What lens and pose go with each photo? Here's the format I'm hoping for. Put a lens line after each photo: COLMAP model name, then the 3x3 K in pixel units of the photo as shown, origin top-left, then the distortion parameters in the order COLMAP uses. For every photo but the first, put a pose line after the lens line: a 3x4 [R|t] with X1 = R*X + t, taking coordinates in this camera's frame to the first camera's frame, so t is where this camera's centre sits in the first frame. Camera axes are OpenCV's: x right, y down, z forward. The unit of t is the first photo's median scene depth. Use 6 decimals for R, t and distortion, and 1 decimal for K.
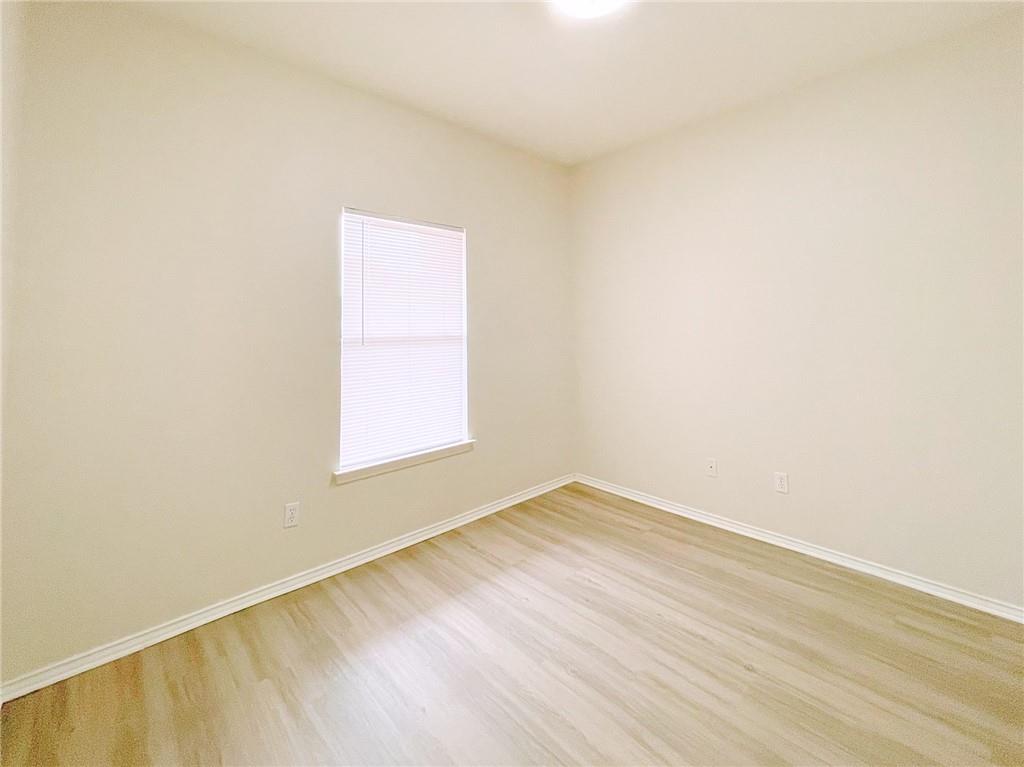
lens RADIAL K [[425.1, 0, 510.3], [0, 425.1, 383.5], [0, 0, 1]] dist [-0.004594, 0.001994]
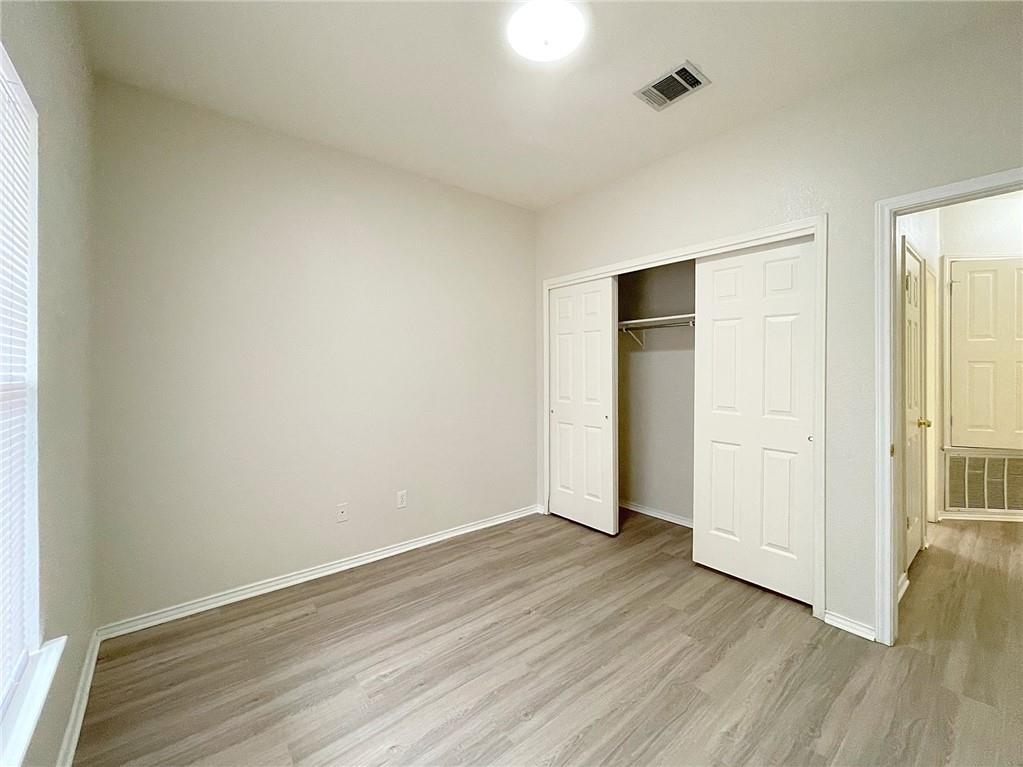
lens RADIAL K [[424.7, 0, 506.9], [0, 424.7, 379.8], [0, 0, 1]] dist [-0.004594, 0.001994]
pose [[0.071260, -0.010754, 0.997400, -0.639267], [0.130828, 0.991404, 0.001342, -0.070942], [-0.988841, 0.130392, 0.072054, 0.684661]]
